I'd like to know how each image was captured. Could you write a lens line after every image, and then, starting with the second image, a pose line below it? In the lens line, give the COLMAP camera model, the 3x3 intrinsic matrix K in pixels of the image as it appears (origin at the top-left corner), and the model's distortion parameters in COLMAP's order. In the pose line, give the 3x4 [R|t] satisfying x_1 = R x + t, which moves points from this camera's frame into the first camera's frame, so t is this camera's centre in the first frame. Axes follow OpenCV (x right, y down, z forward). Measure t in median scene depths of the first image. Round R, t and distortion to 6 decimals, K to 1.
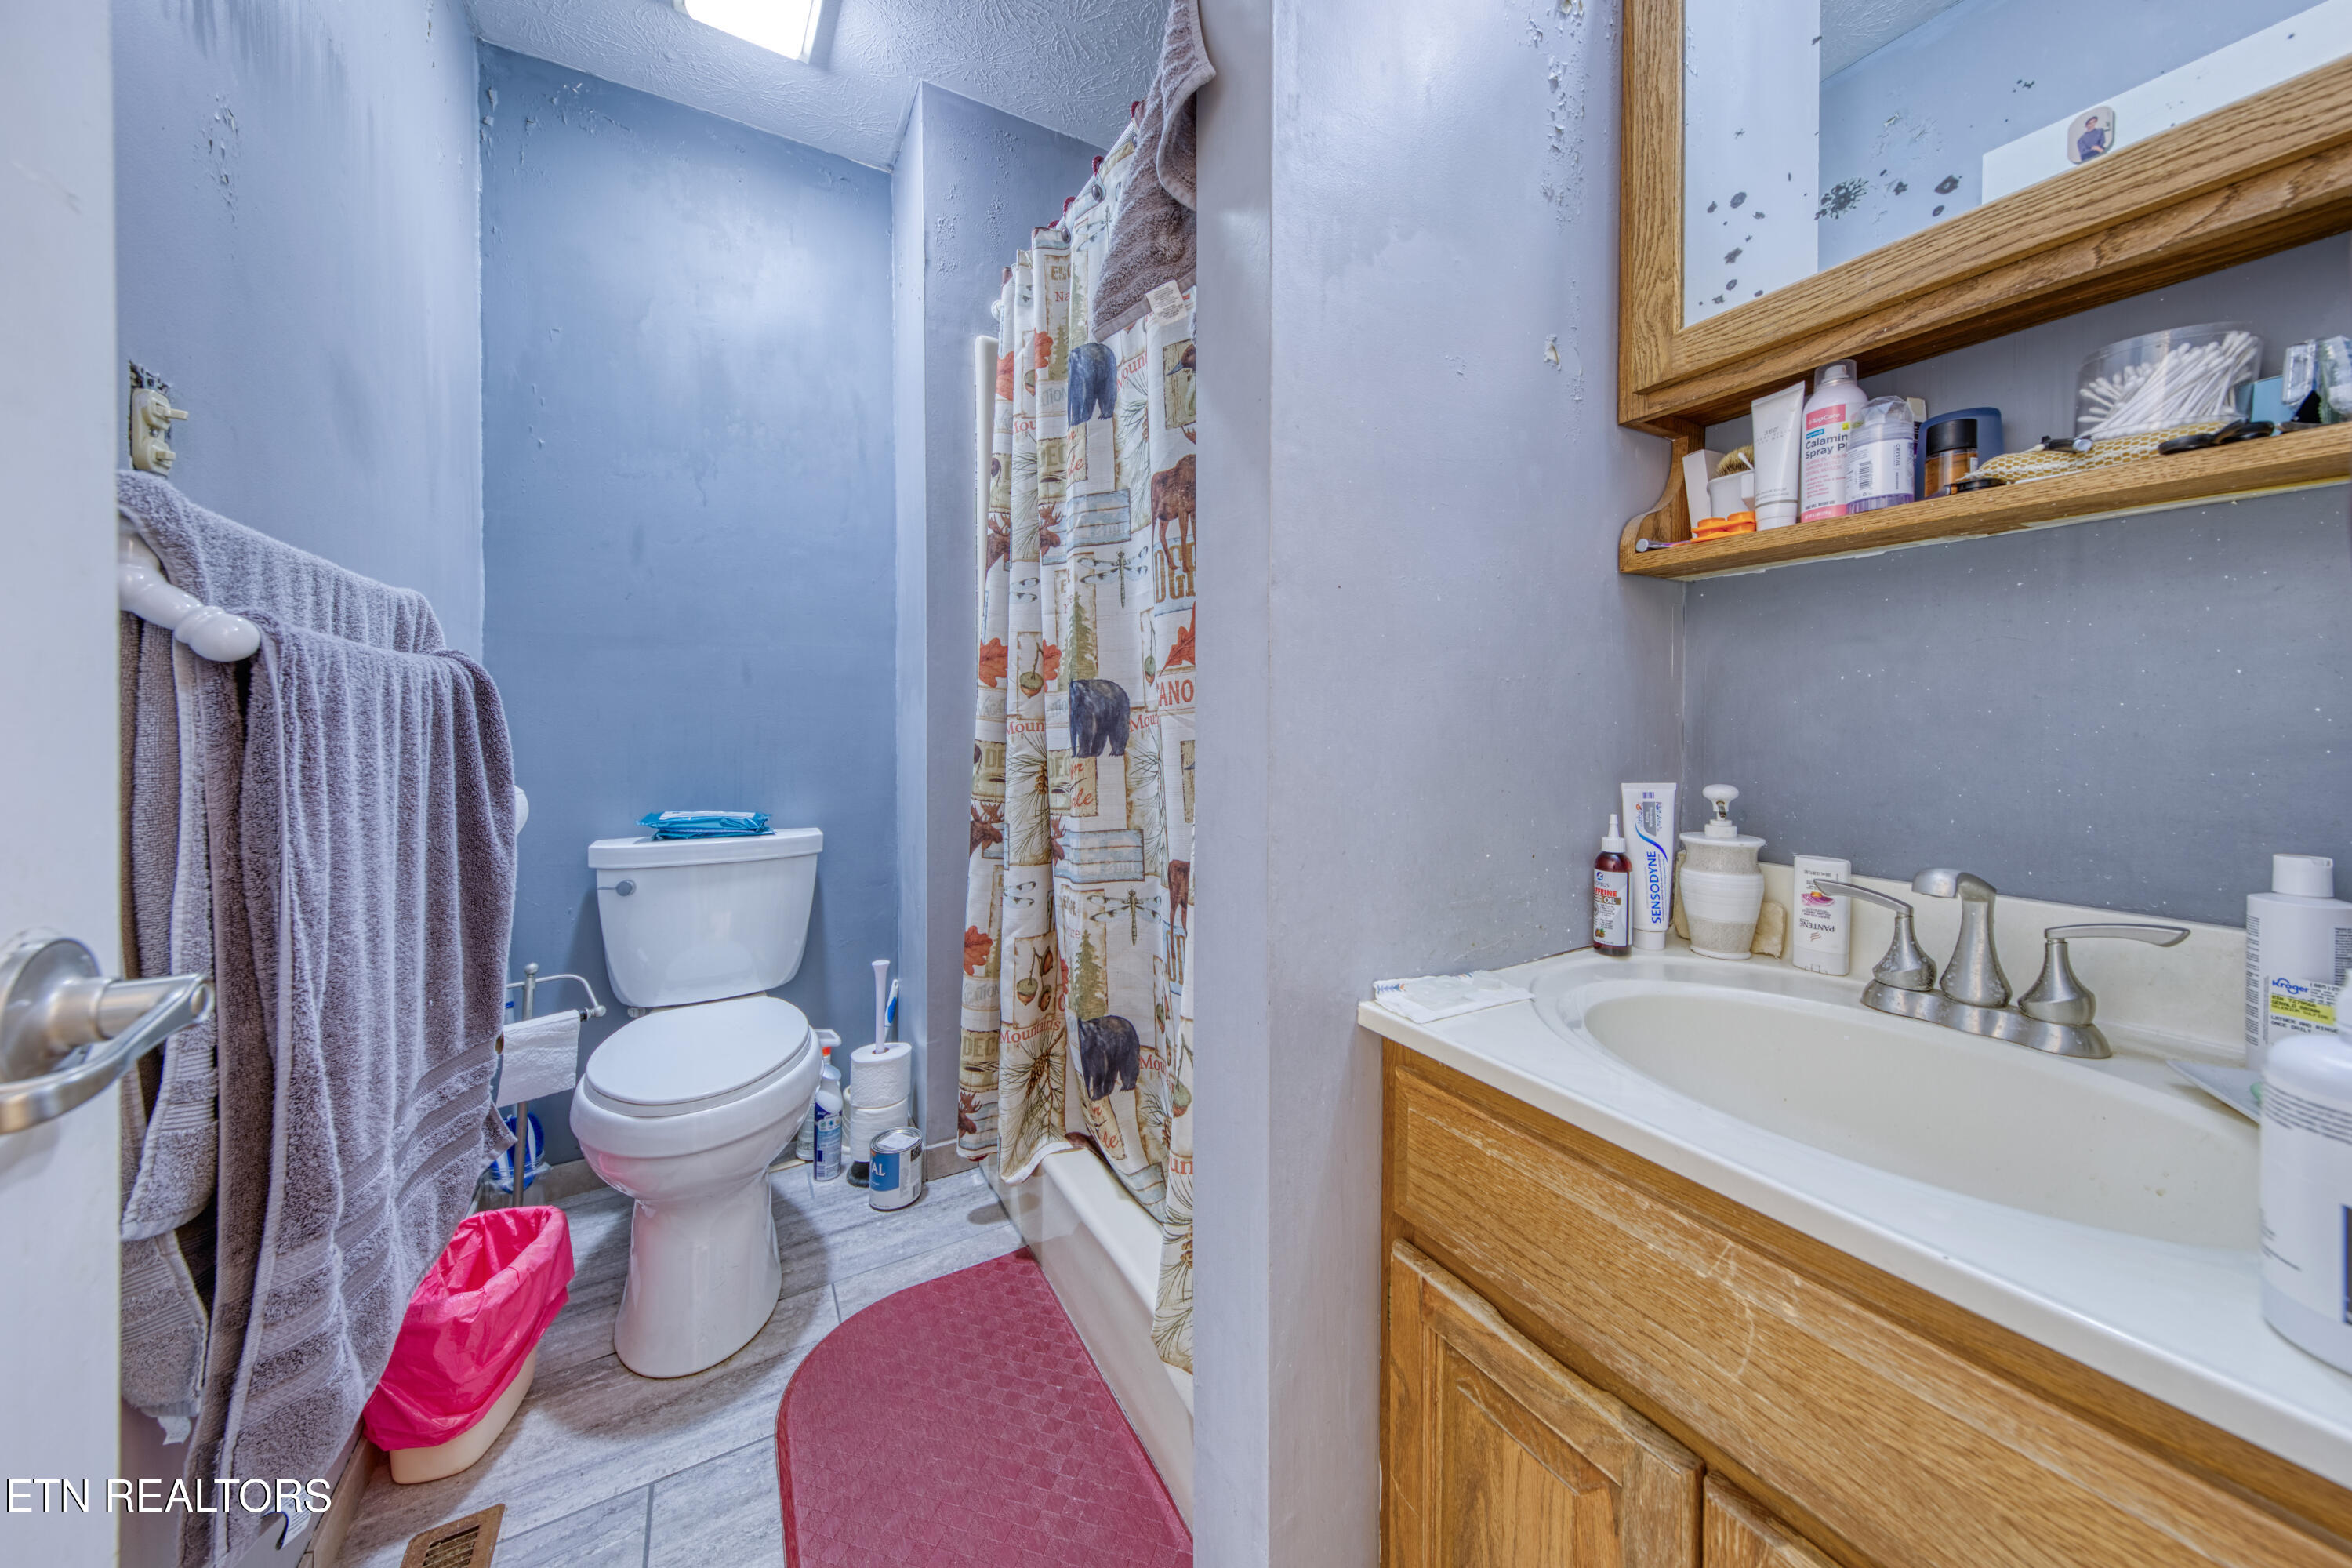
lens RADIAL K [[816.0, 0, 1139.7], [0, 816.0, 738.6], [0, 0, 1]] dist [0.018986, -0.007309]
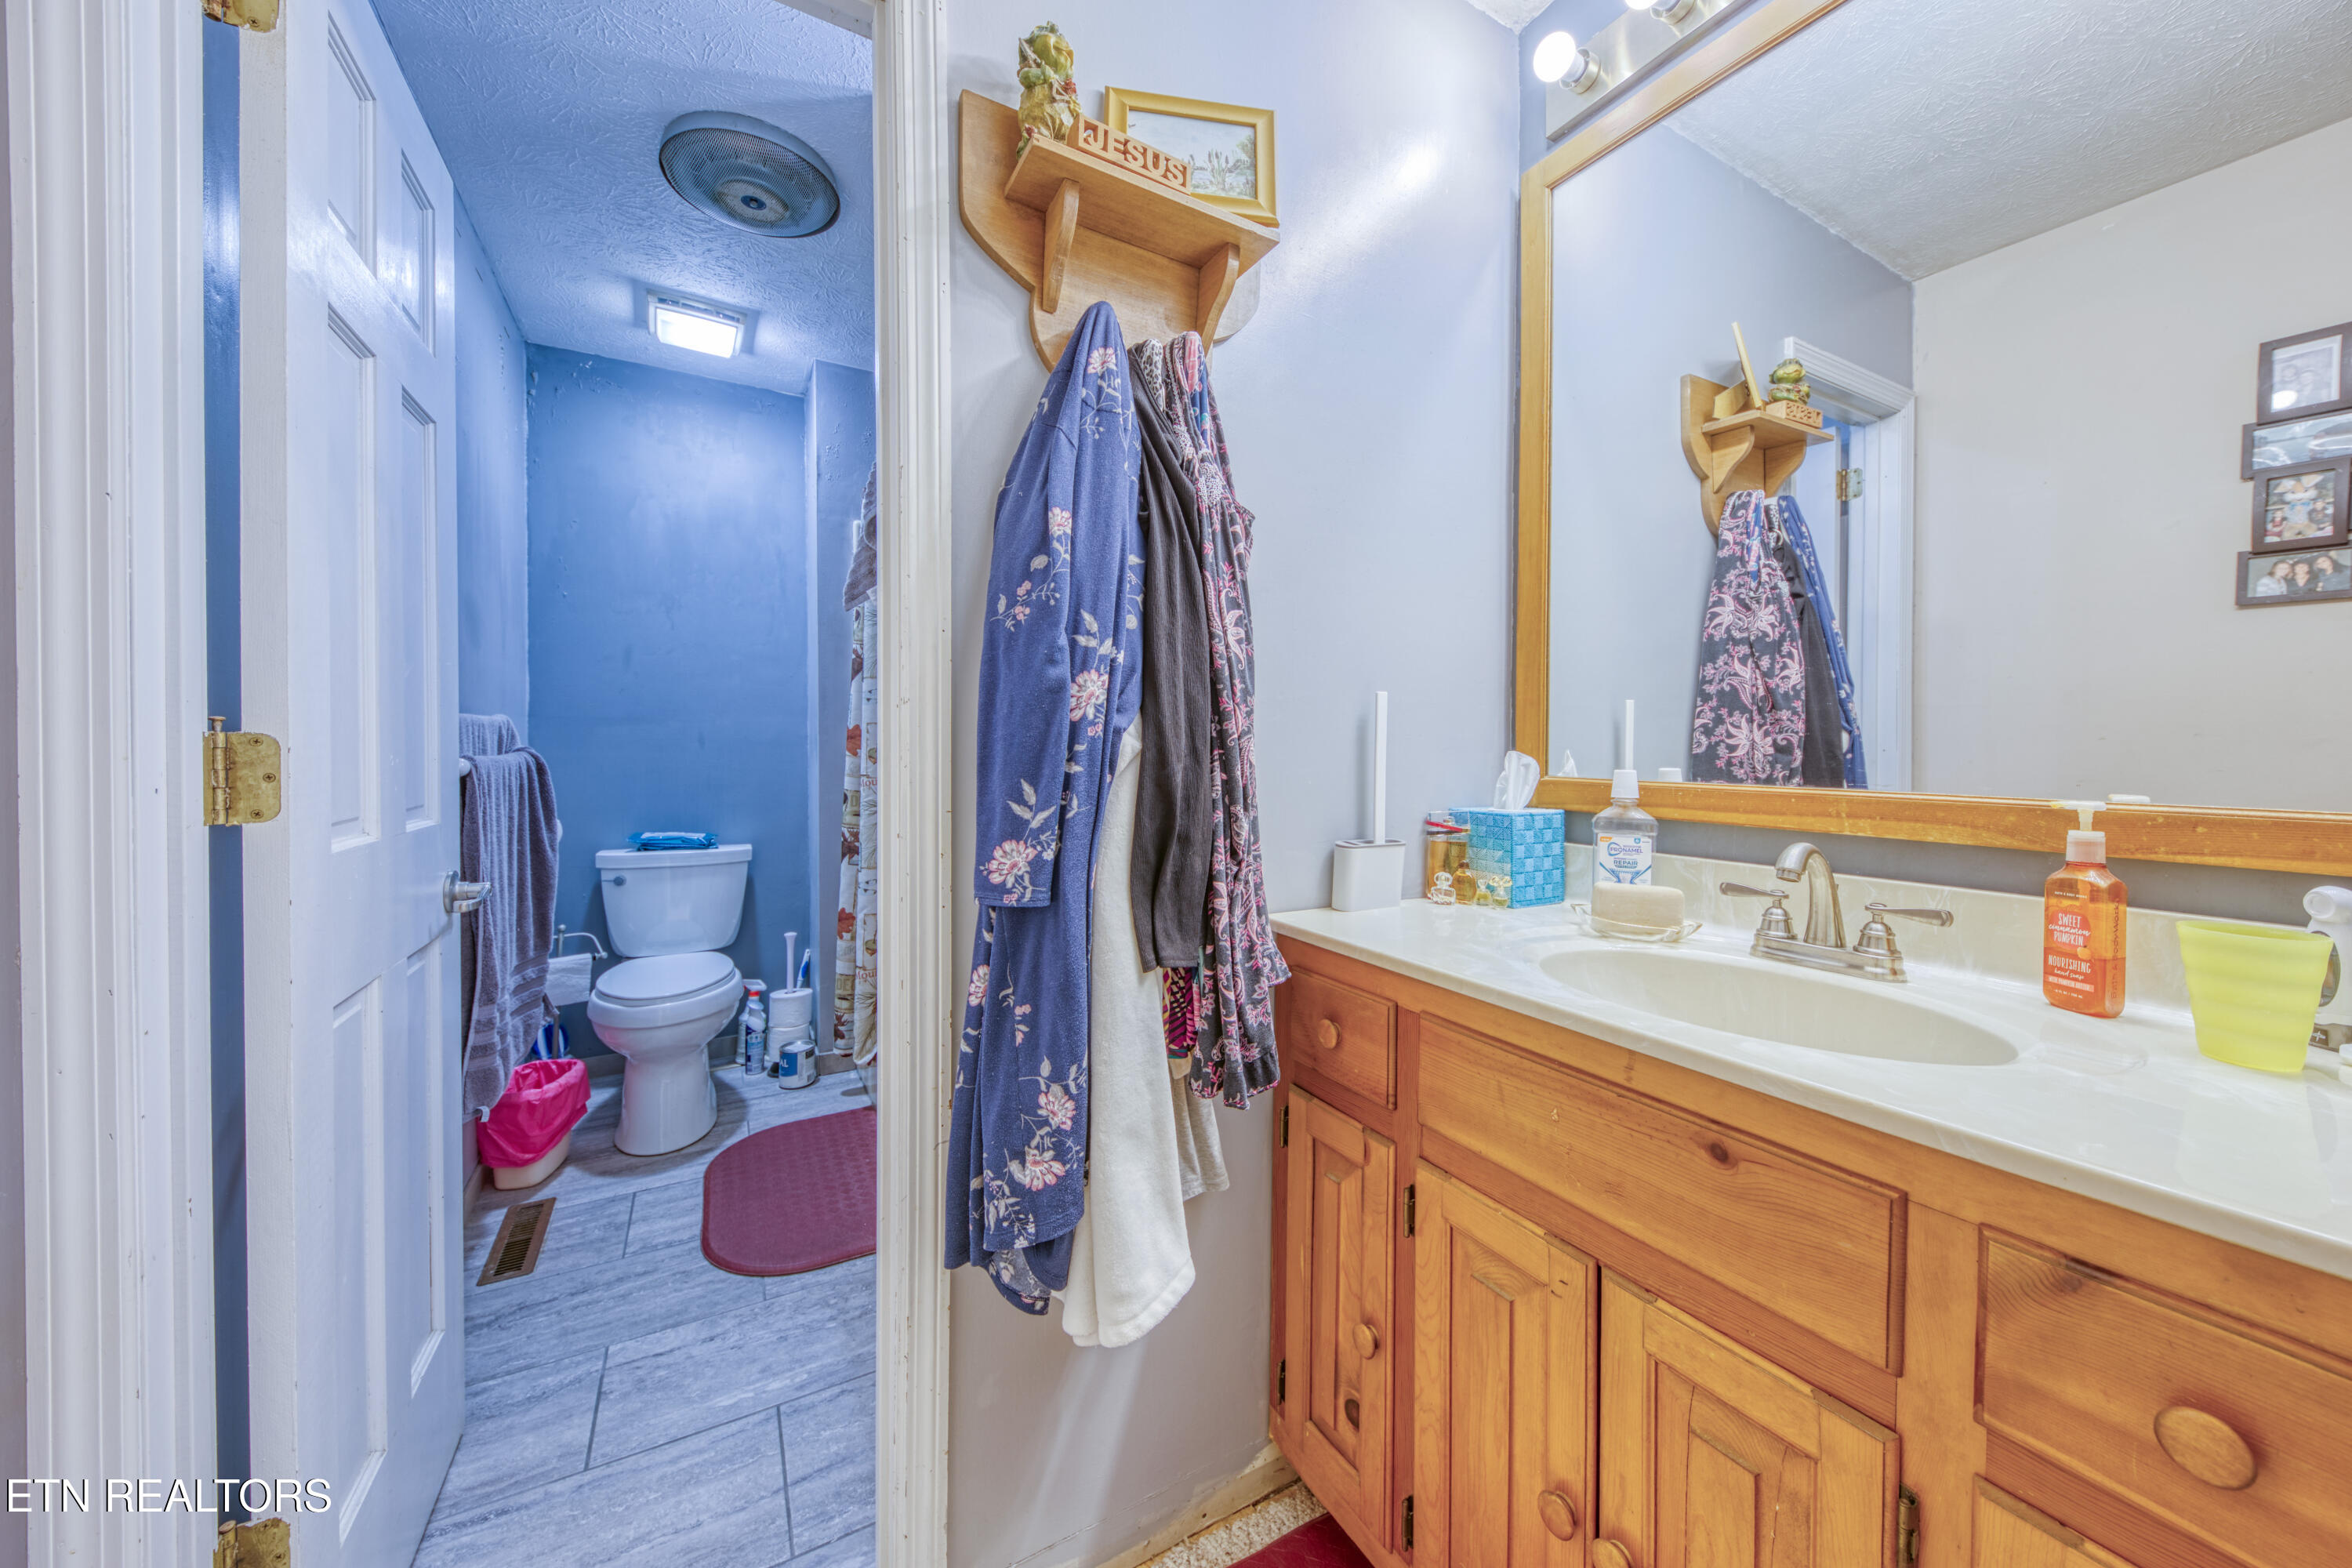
lens RADIAL K [[818.2, 0, 1163.8], [0, 818.2, 779.3], [0, 0, 1]] dist [0.000877, -0.003836]
pose [[0.999647, 0.012650, 0.023360, 0.388662], [-0.013188, 0.999648, 0.023034, -0.064368], [-0.023061, -0.023334, 0.999462, -0.602473]]
